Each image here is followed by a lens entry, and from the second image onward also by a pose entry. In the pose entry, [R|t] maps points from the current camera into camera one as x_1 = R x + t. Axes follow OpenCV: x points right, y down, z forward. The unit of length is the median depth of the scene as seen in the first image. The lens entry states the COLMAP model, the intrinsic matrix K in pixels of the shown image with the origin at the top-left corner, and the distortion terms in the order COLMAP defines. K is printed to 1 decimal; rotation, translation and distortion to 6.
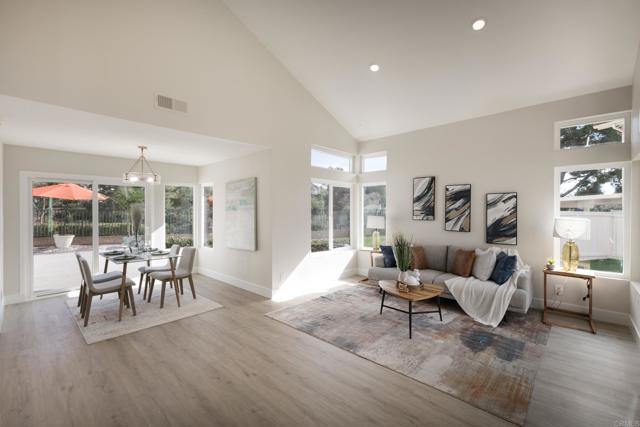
lens RADIAL K [[277.8, 0, 319.9], [0, 277.8, 211.0], [0, 0, 1]] dist [0.017437, -0.000068]
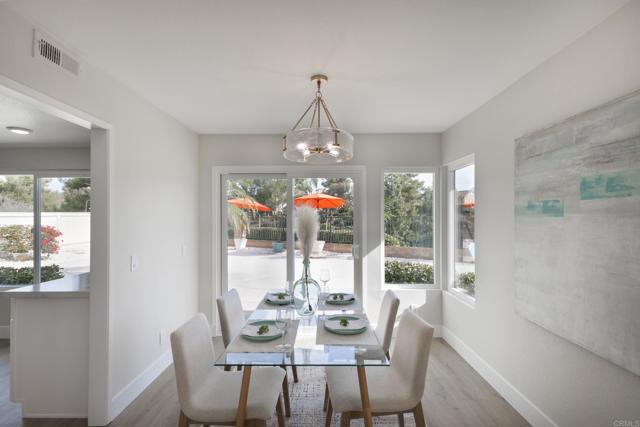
lens RADIAL K [[277.8, 0, 319.9], [0, 277.8, 211.0], [0, 0, 1]] dist [0.017437, -0.000068]
pose [[0.675106, -0.017703, -0.737508, -0.322844], [-0.002263, 0.999658, -0.026067, 0.001954], [0.737717, 0.019267, 0.674835, 0.749363]]
